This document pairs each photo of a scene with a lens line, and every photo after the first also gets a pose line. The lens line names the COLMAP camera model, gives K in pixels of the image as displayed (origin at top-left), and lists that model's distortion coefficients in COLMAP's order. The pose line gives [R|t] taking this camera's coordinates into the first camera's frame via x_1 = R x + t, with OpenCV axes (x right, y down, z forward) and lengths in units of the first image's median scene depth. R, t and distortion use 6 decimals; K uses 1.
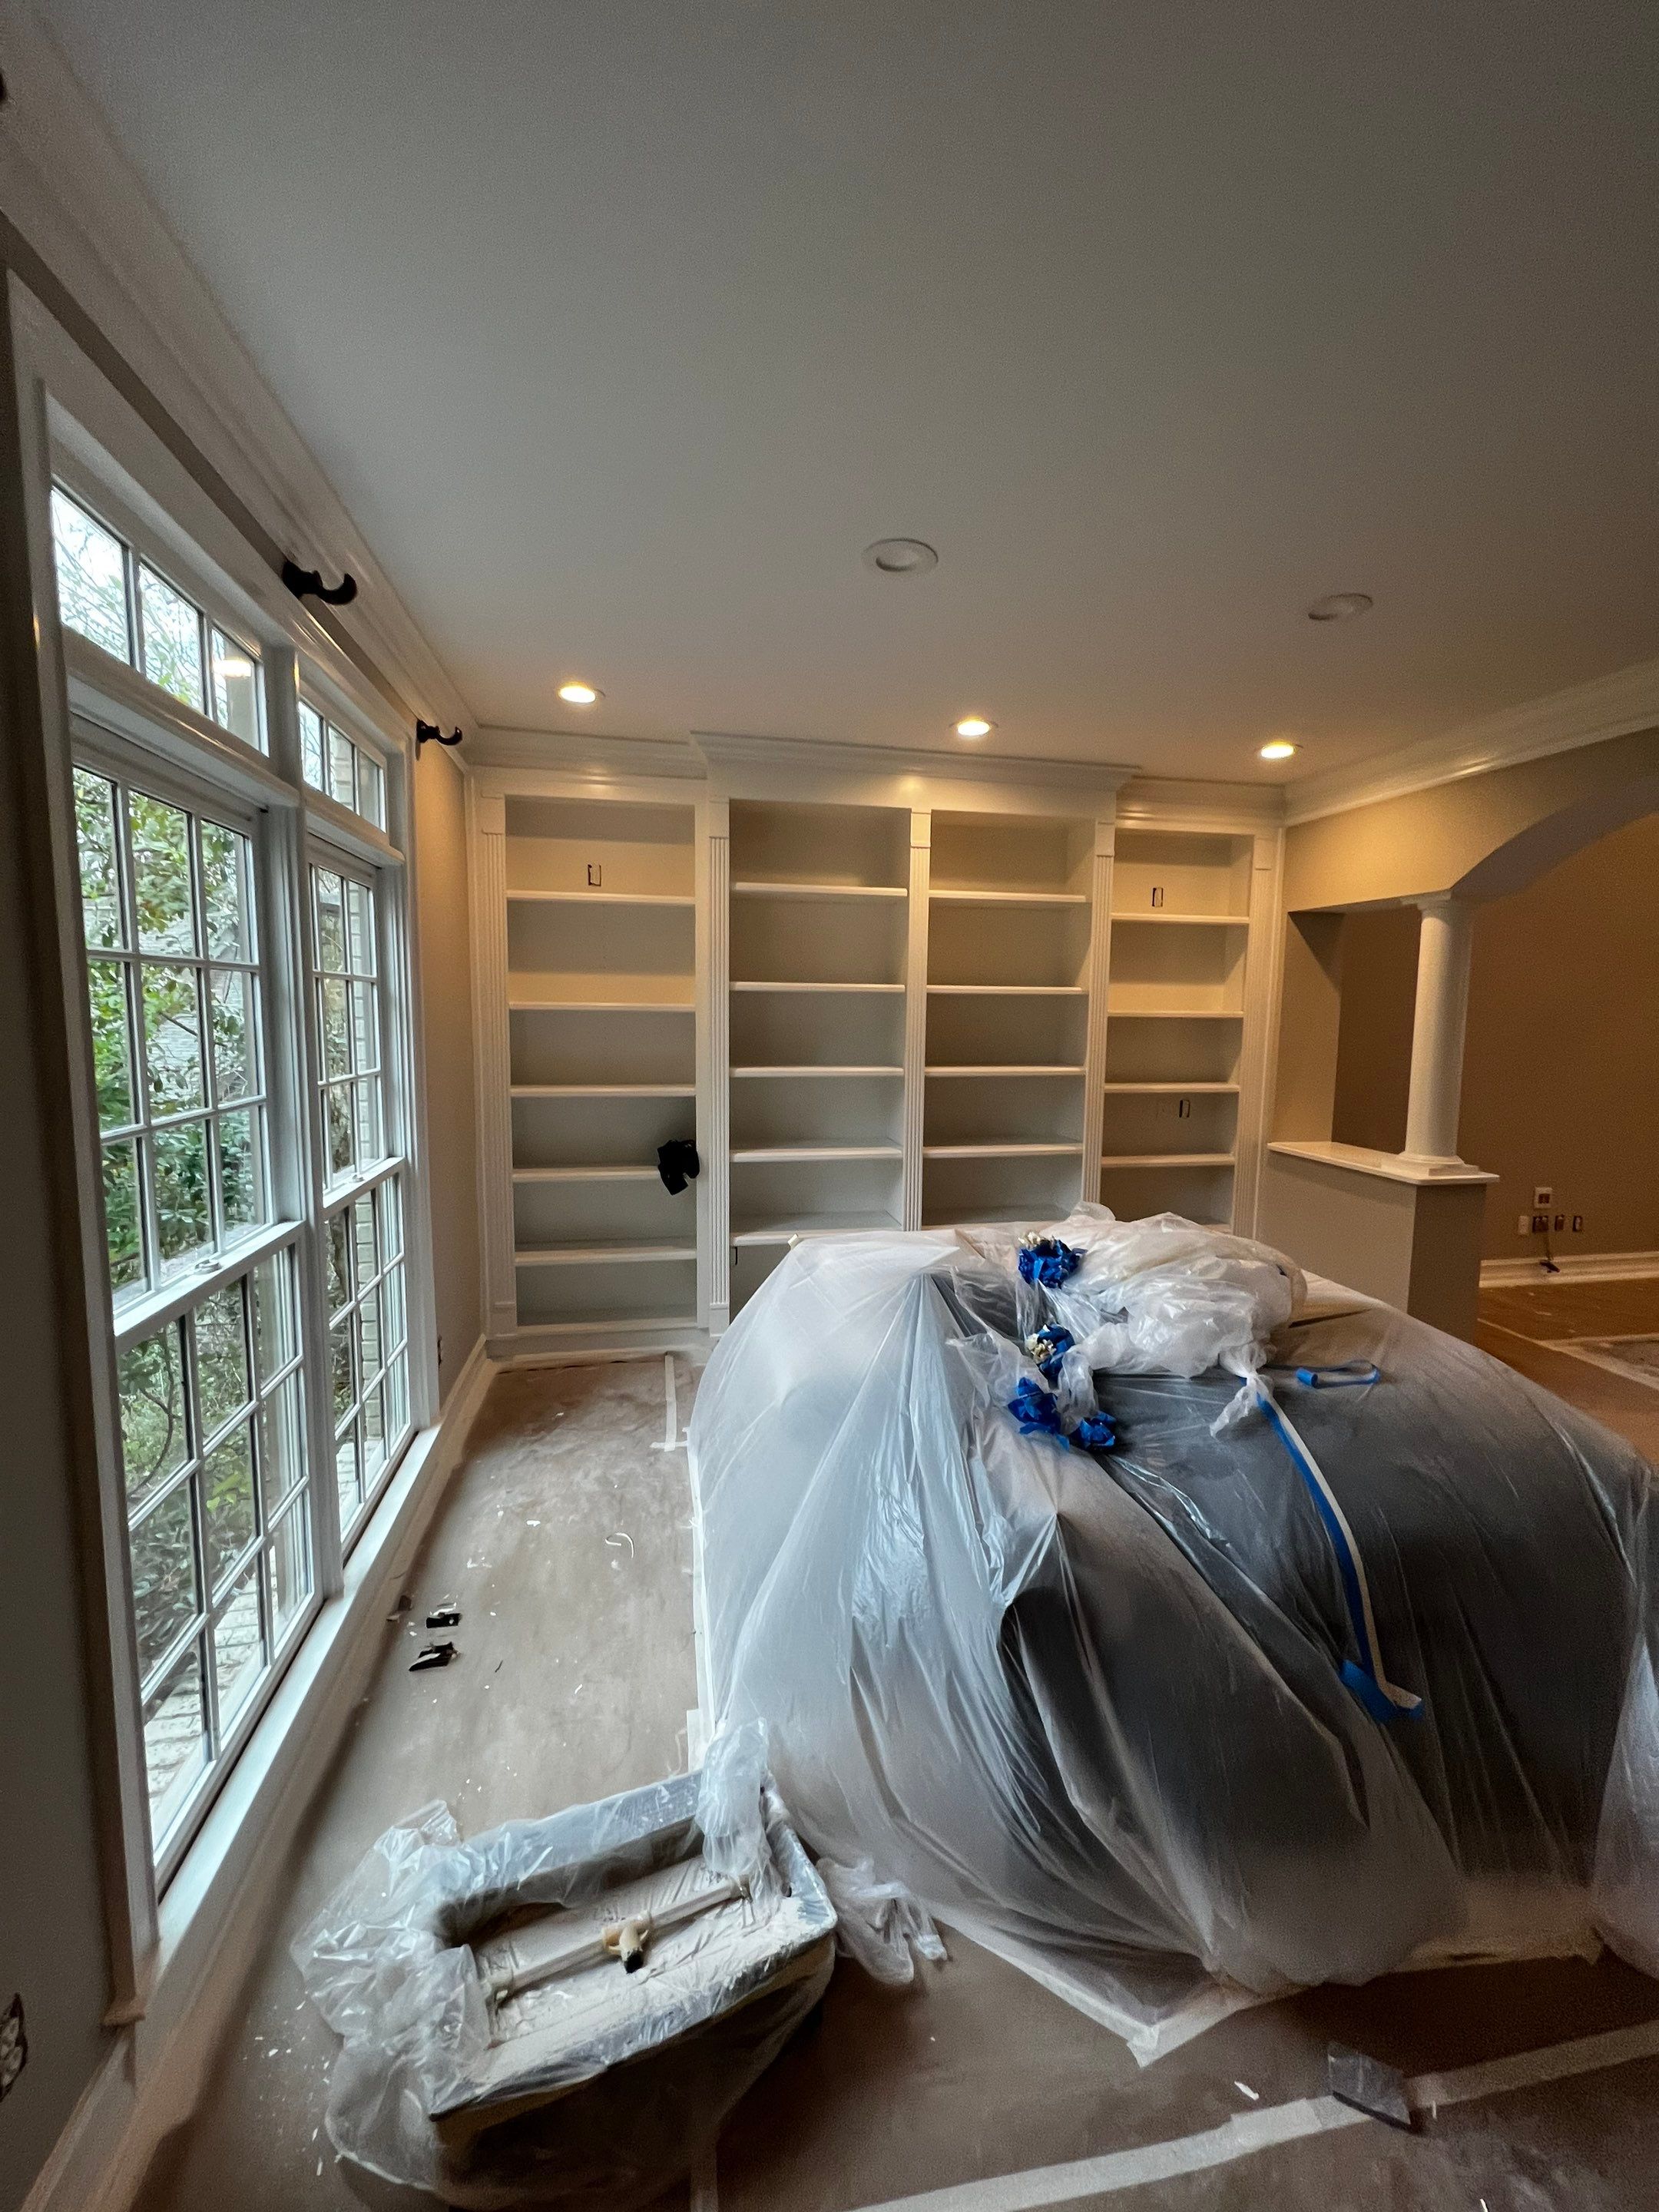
lens RADIAL K [[886.8, 0, 833.6], [0, 886.8, 1102.6], [0, 0, 1]] dist [0.001265, 0.000644]
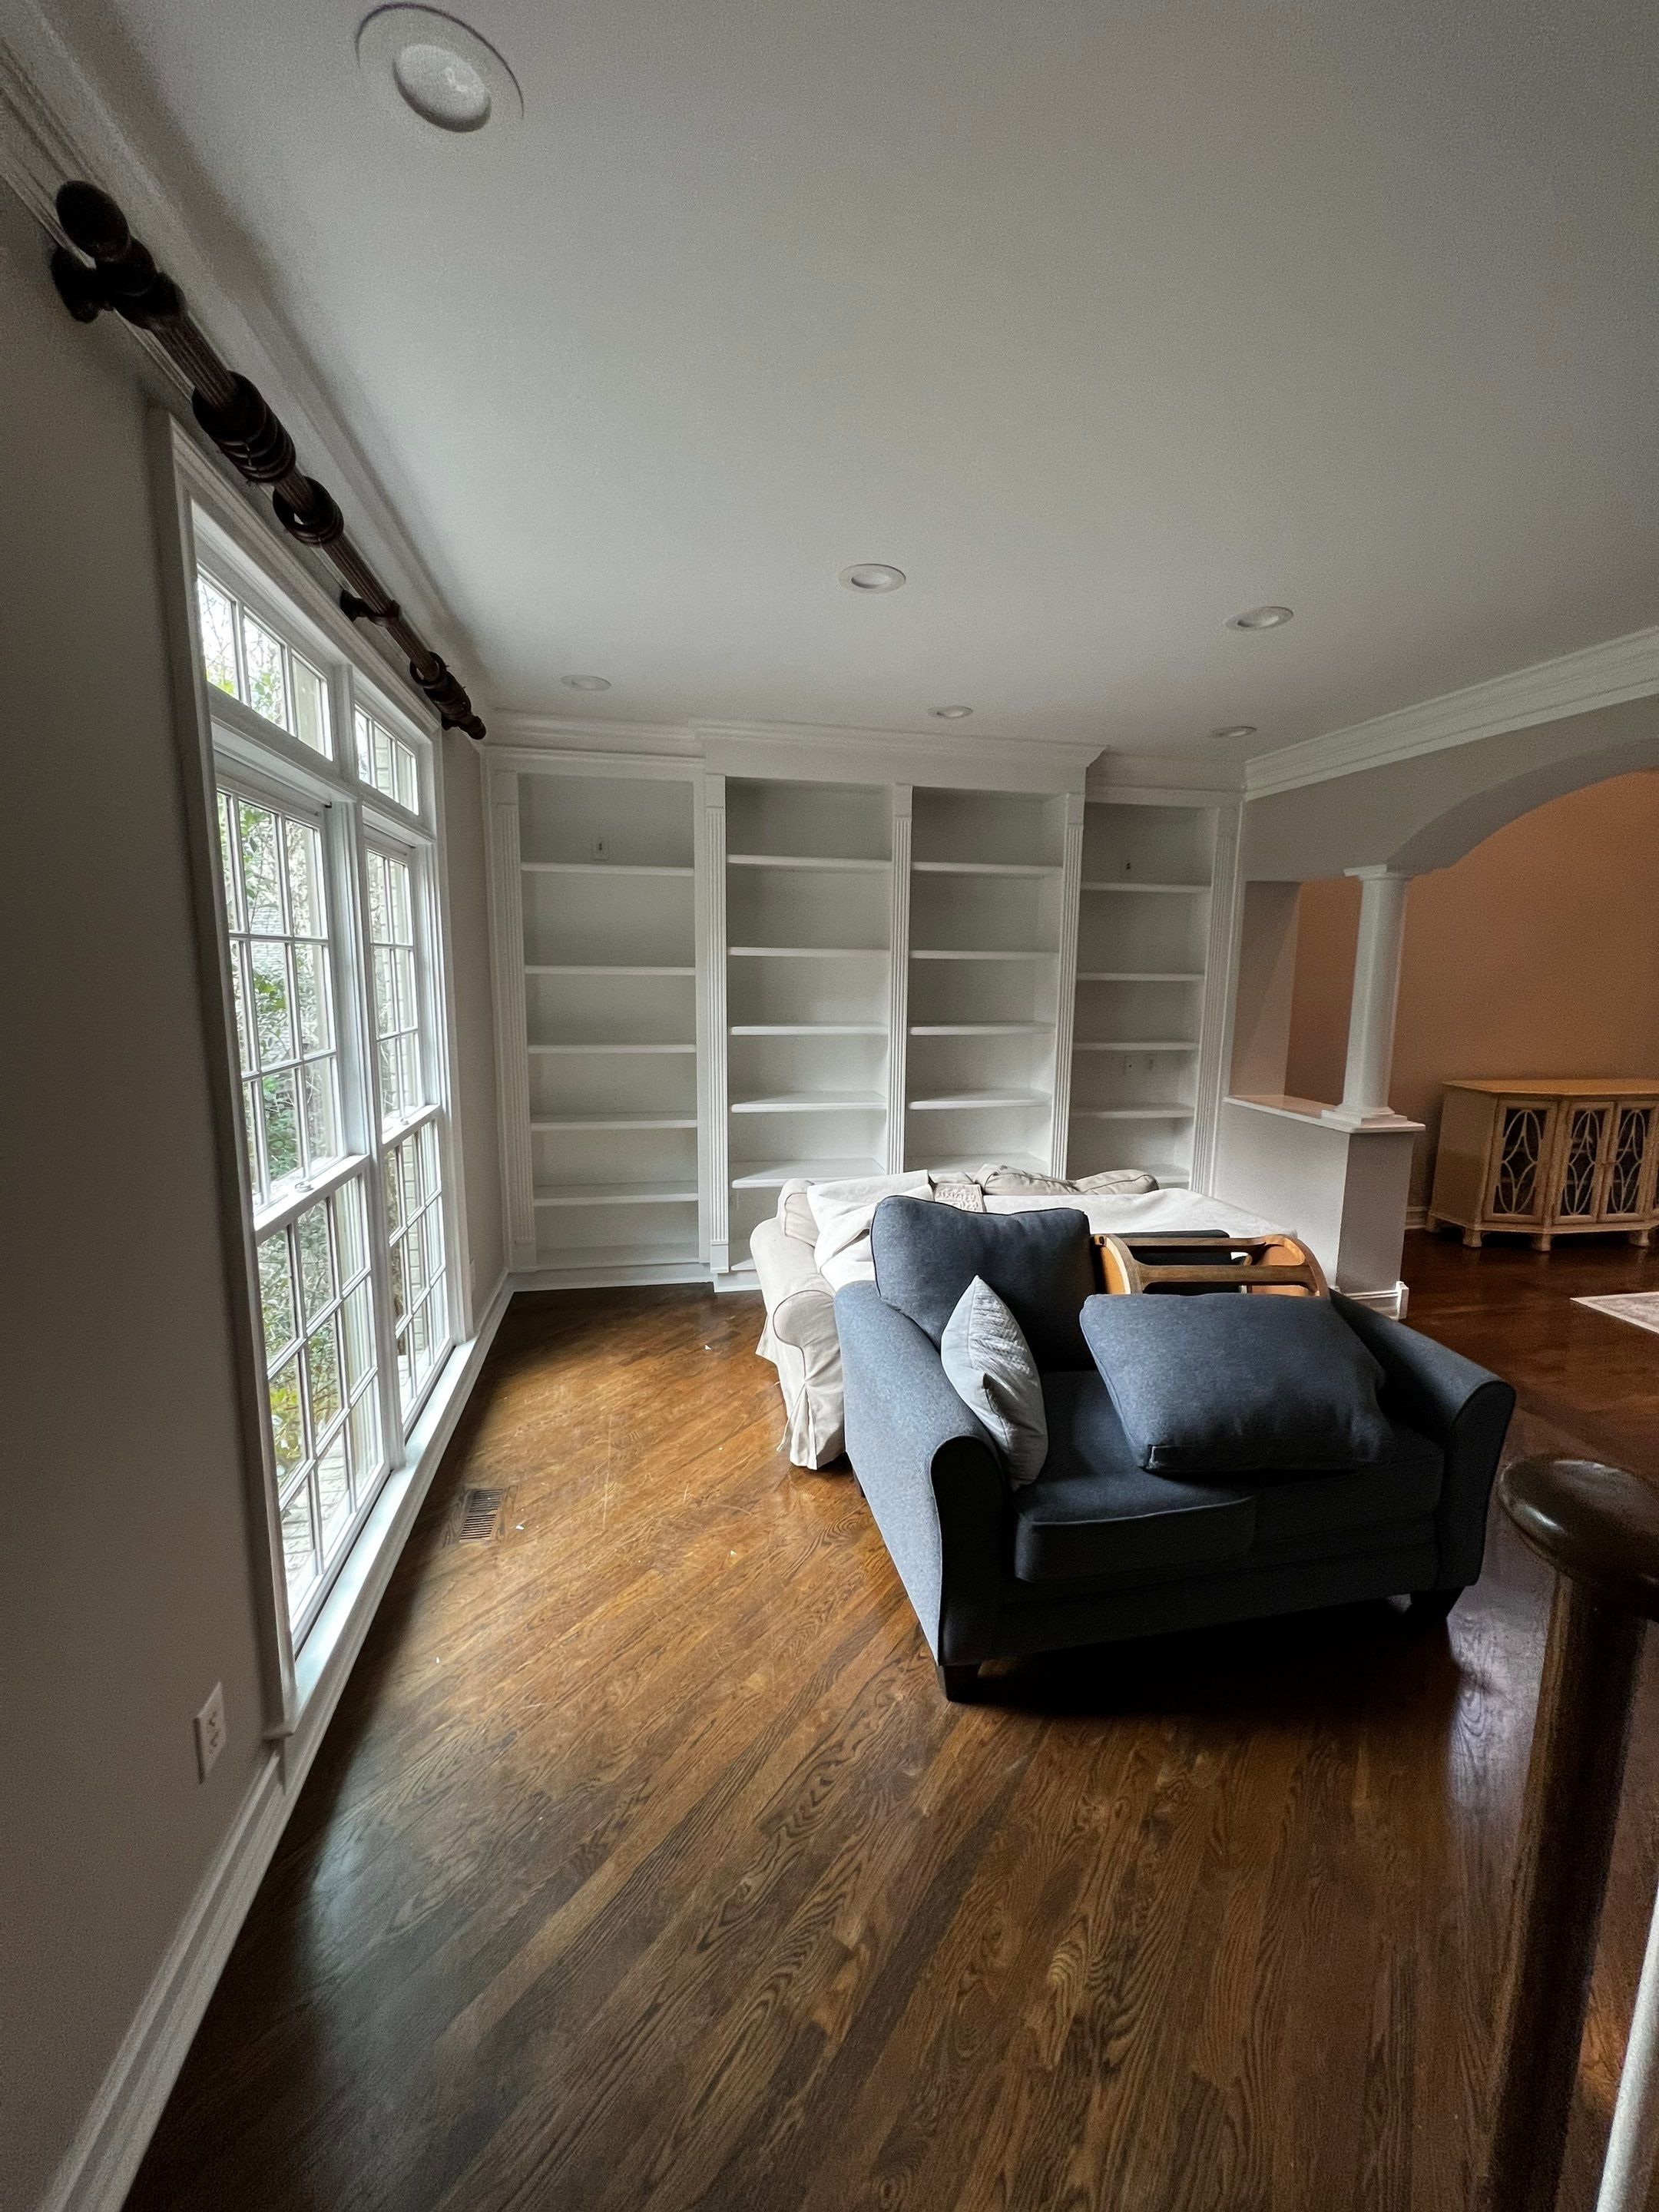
lens RADIAL K [[859.0, 0, 830.8], [0, 859.0, 1100.3], [0, 0, 1]] dist [0.000276, 0.000130]
pose [[1.000000, -0.000812, 0.000559, 0.010153], [0.000786, 0.998979, 0.045172, 0.004115], [-0.000595, -0.045172, 0.998979, -0.065420]]
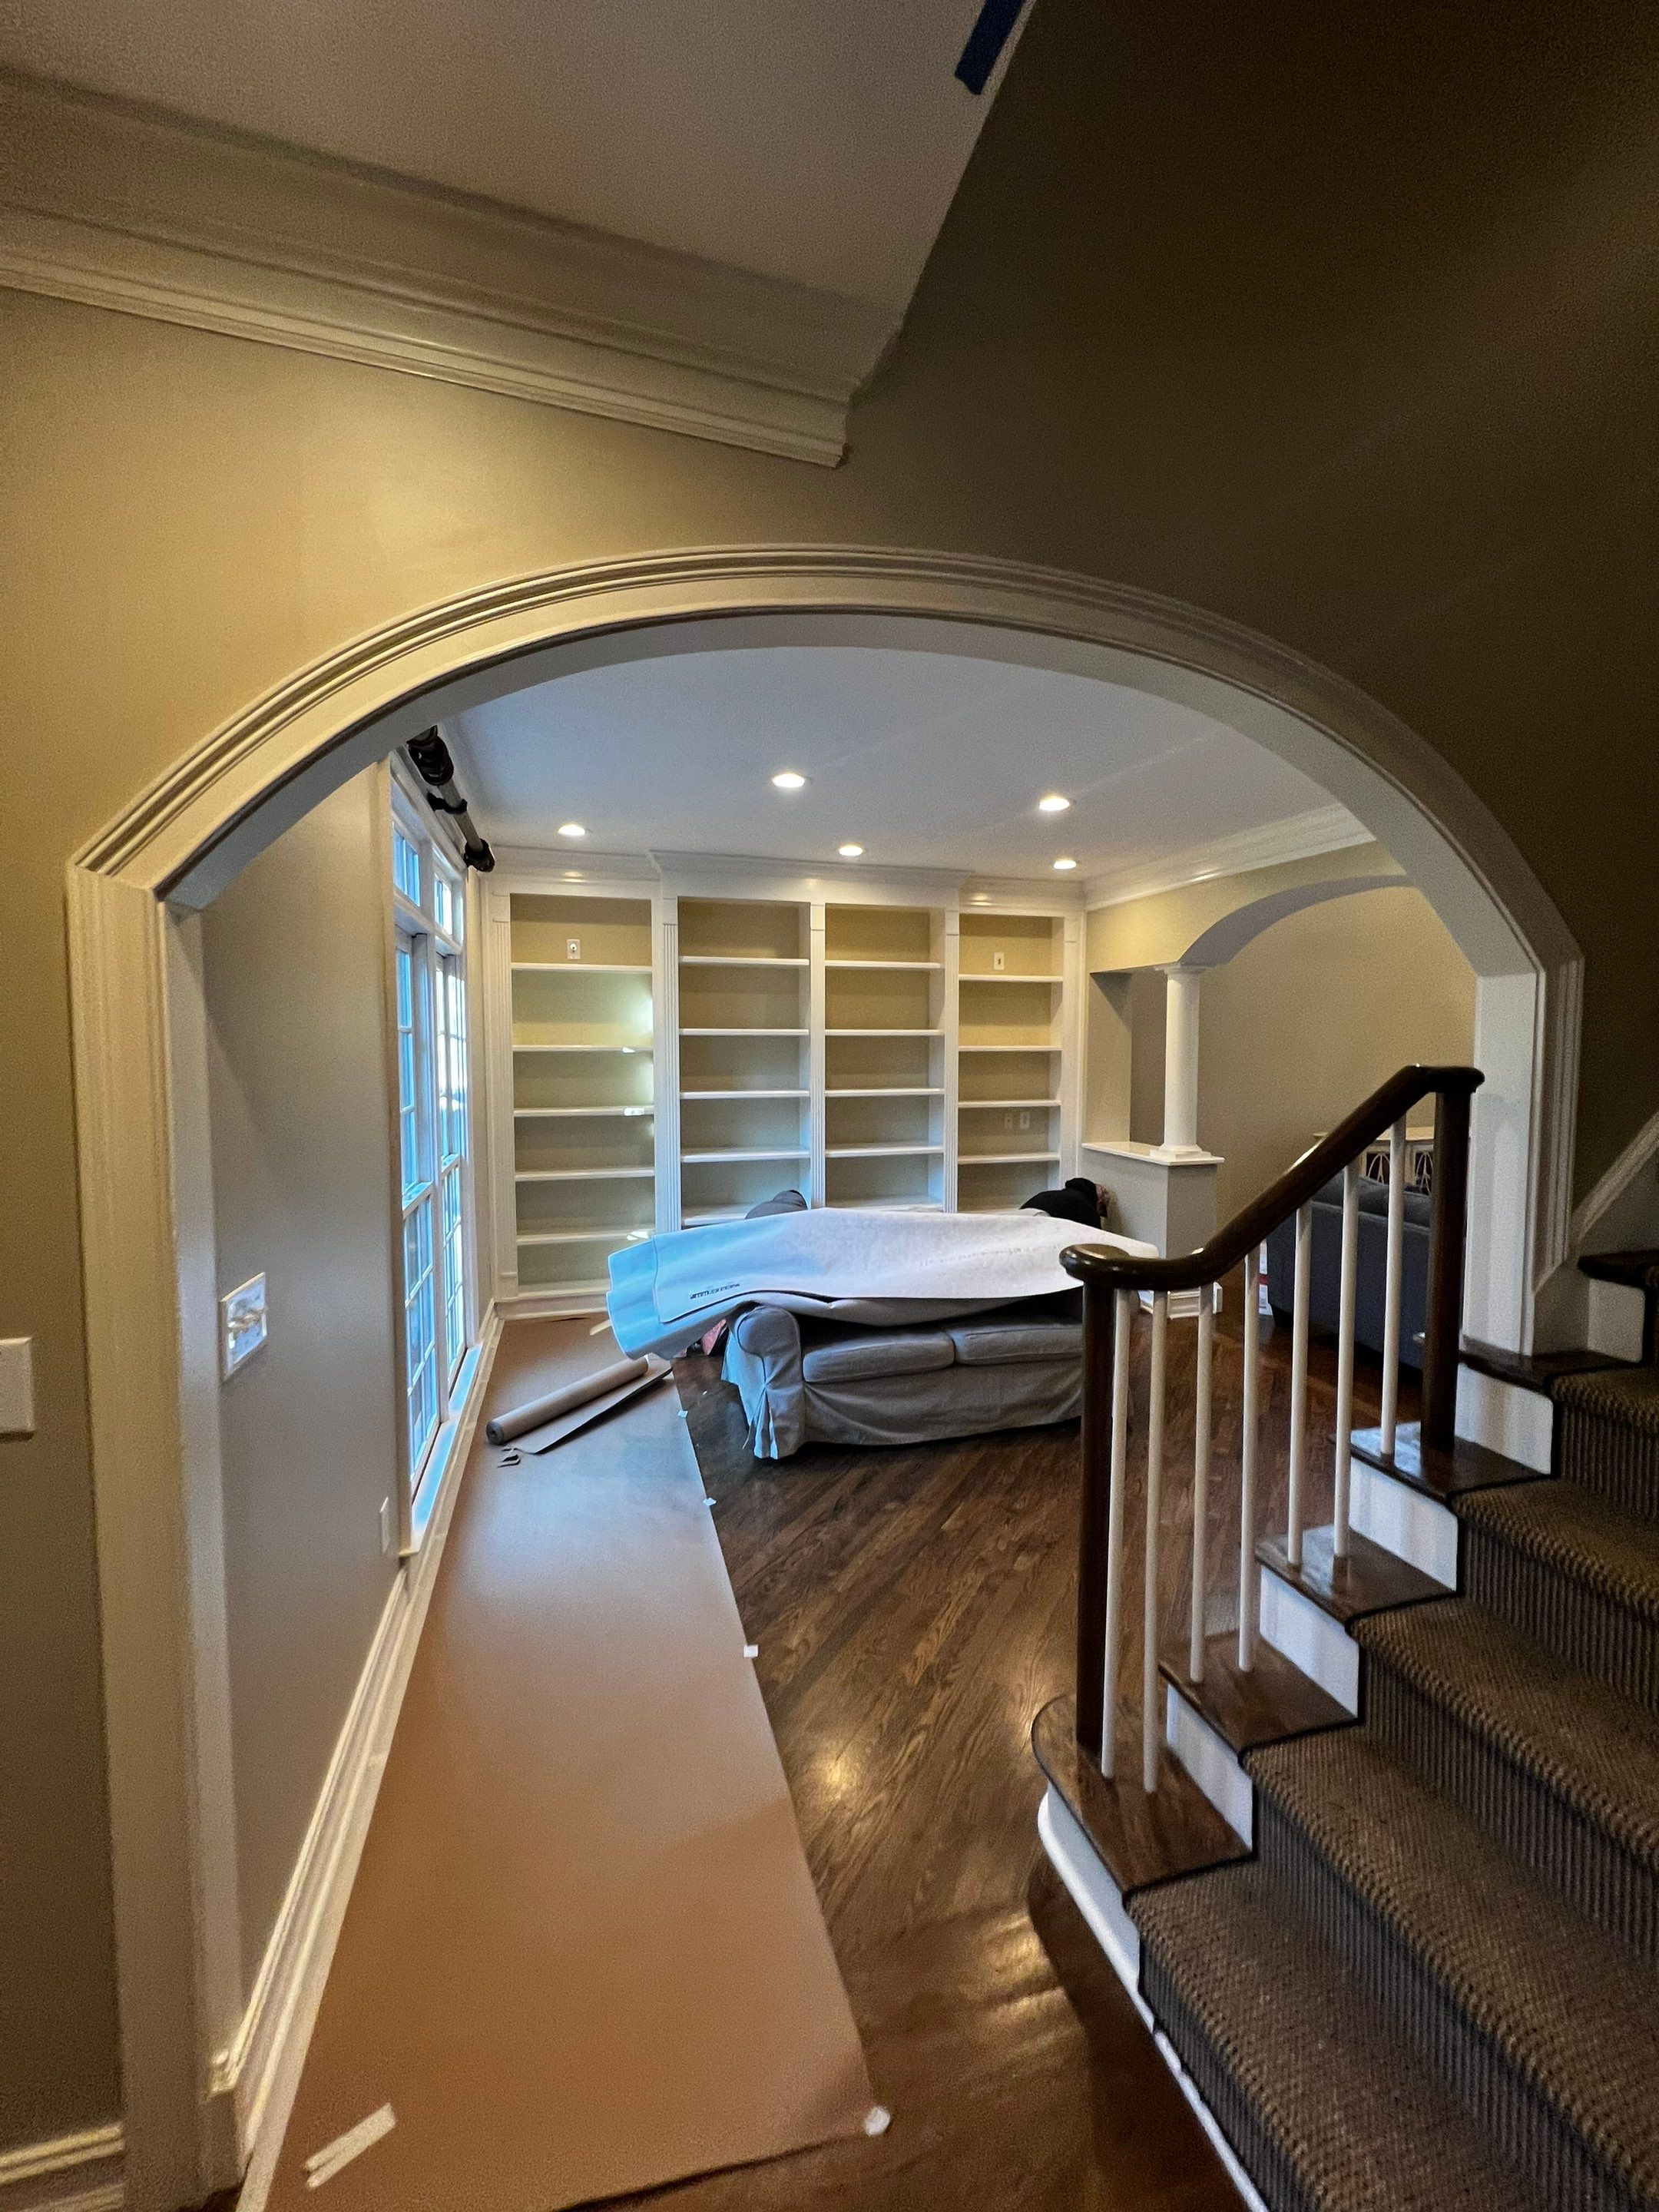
lens RADIAL K [[859.0, 0, 830.8], [0, 859.0, 1100.3], [0, 0, 1]] dist [0.000276, 0.000130]
pose [[0.996271, -0.016799, 0.084633, 0.001199], [0.020633, 0.998790, -0.044631, 0.037724], [-0.083781, 0.046211, 0.995412, -0.329908]]
